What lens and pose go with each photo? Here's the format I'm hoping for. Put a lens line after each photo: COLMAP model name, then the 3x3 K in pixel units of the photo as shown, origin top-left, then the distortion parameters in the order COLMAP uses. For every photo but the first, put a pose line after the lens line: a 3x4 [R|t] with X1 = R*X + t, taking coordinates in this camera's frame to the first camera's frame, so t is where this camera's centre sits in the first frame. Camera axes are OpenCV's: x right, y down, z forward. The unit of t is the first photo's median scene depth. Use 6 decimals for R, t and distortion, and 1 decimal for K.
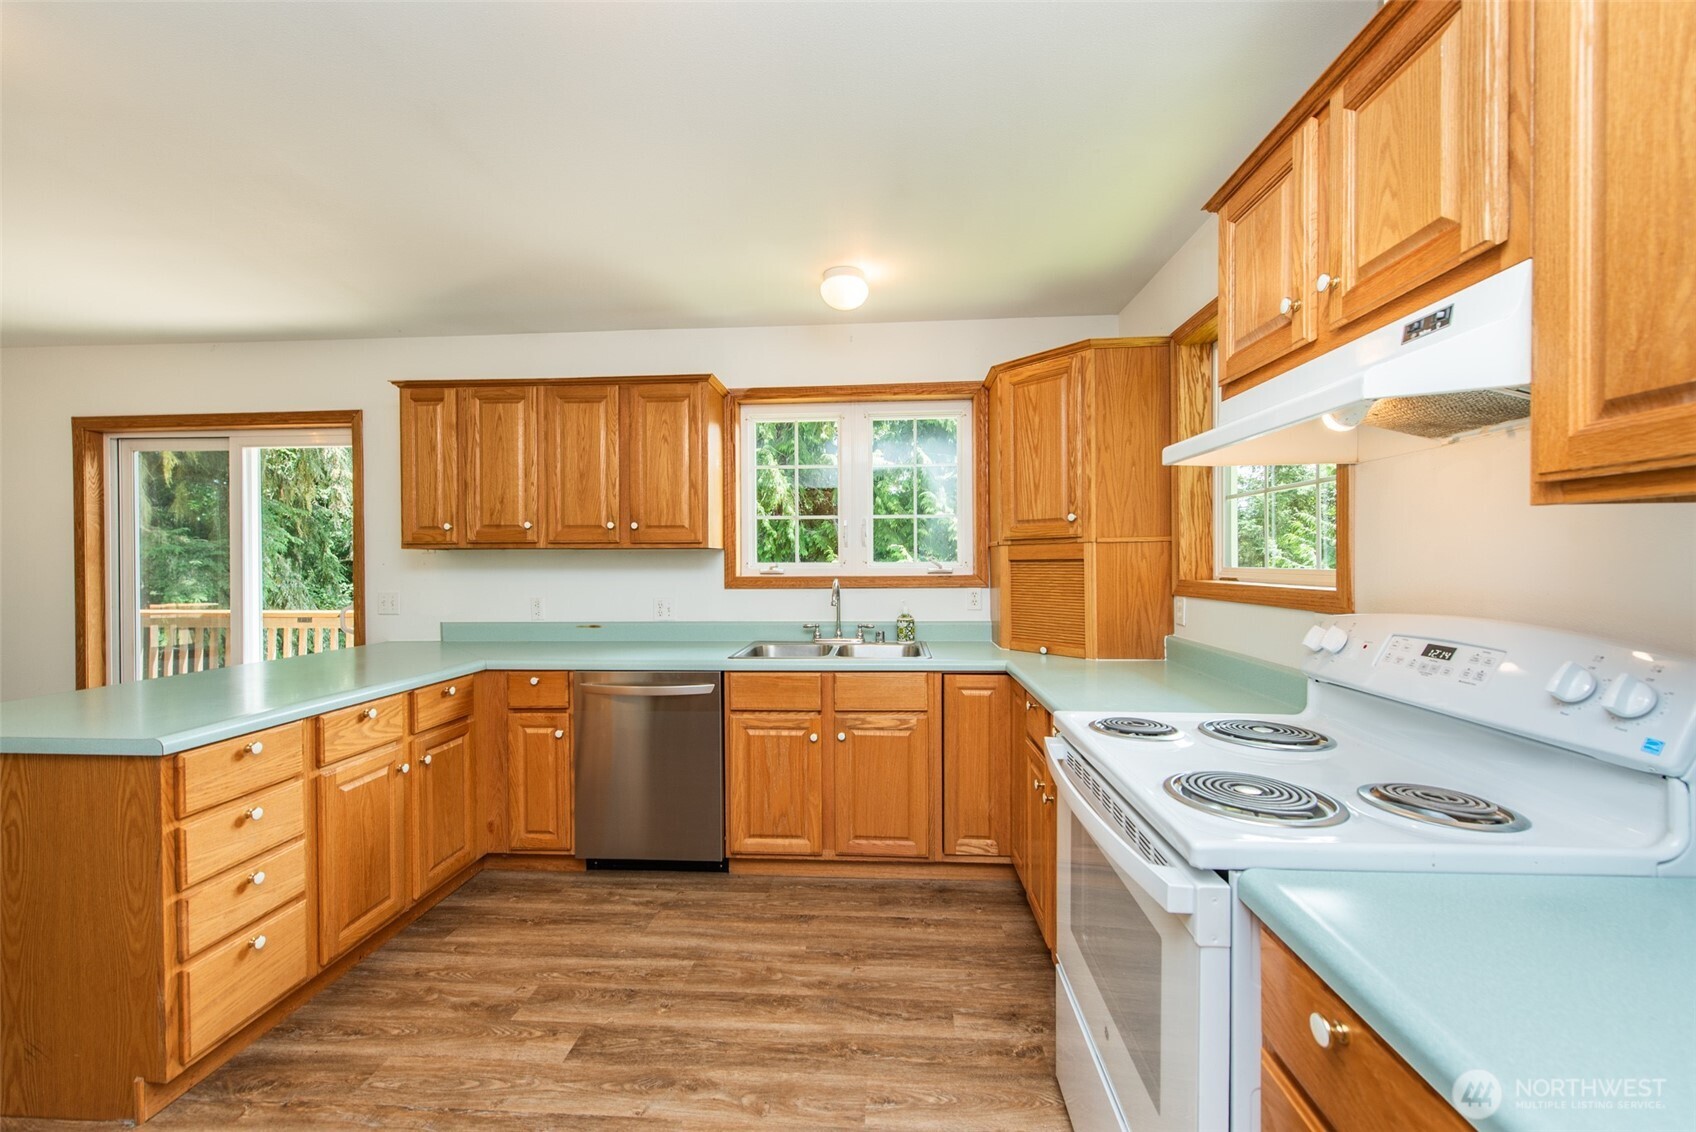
lens RADIAL K [[664.4, 0, 846.6], [0, 664.4, 566.3], [0, 0, 1]] dist [0.013358, -0.000066]
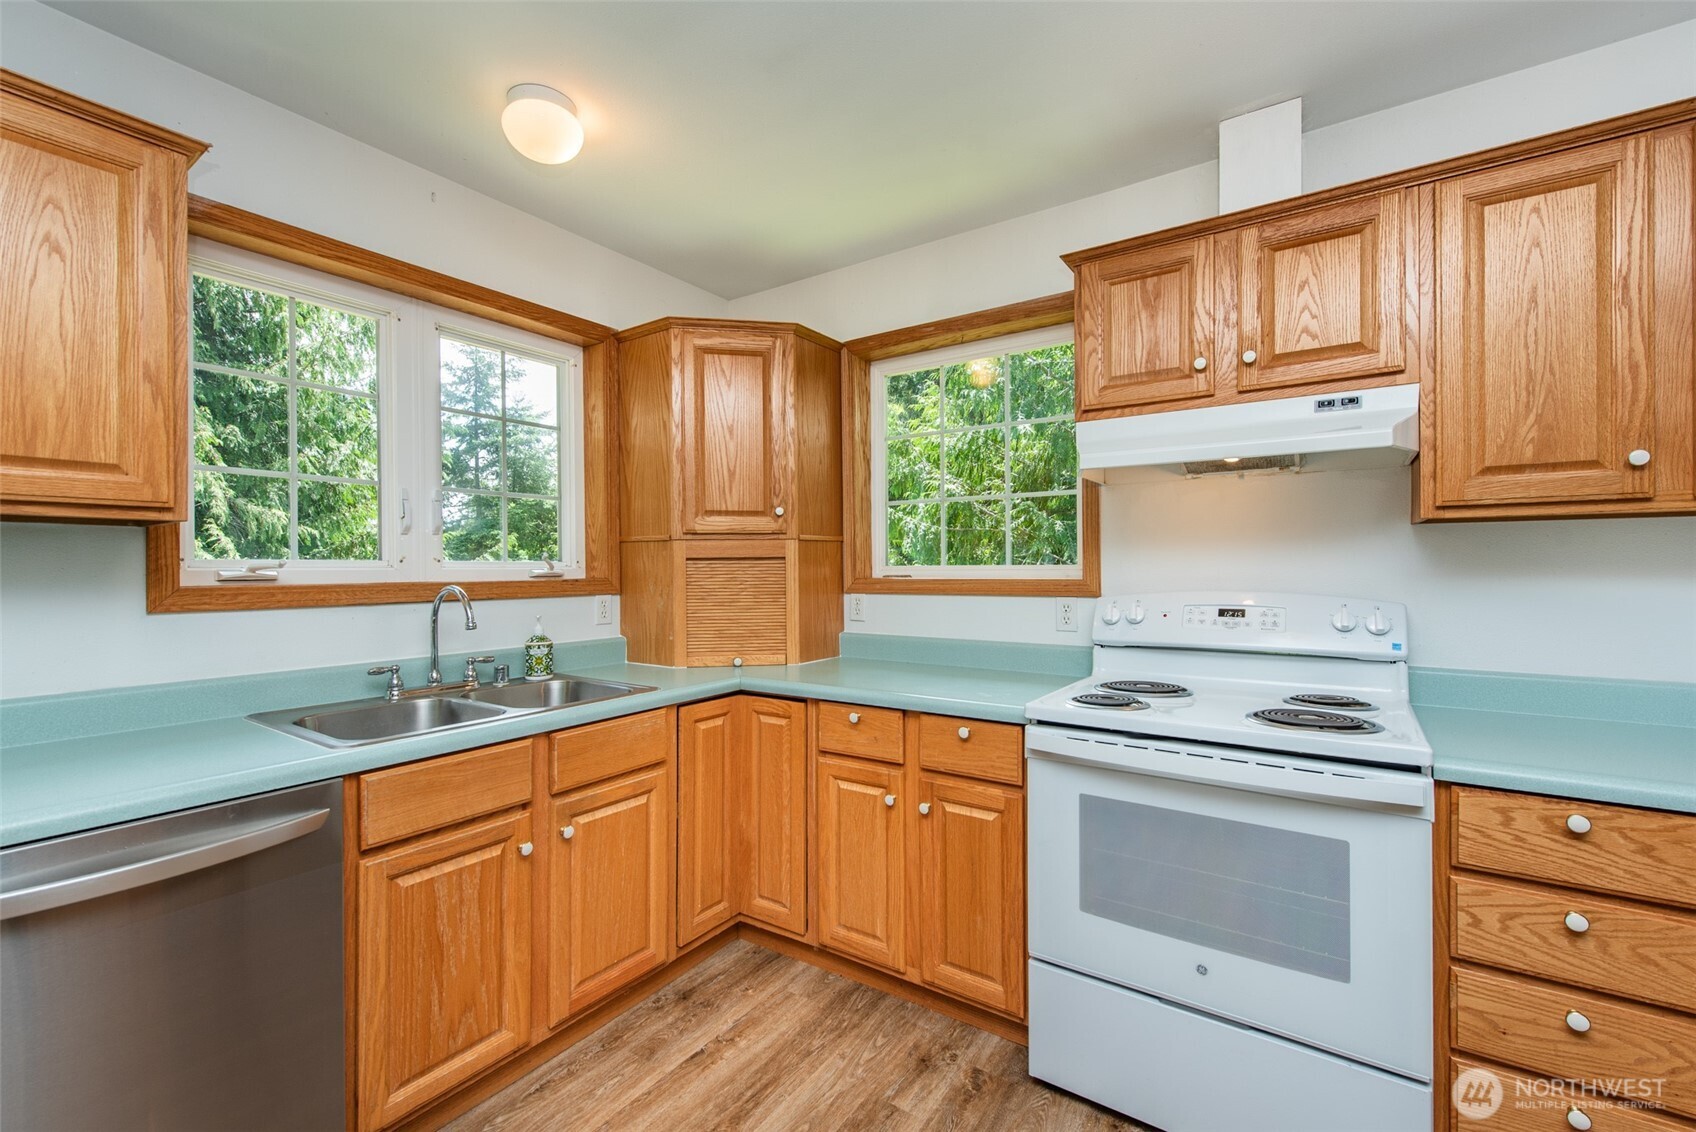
lens RADIAL K [[705.6, 0, 847.5], [0, 705.6, 562.9], [0, 0, 1]] dist [-0.007914, -0.000073]
pose [[0.516531, 0.008311, 0.856228, -0.441951], [0.009327, 0.999839, -0.015331, 0.013621], [-0.856217, 0.015905, 0.516371, 0.426259]]
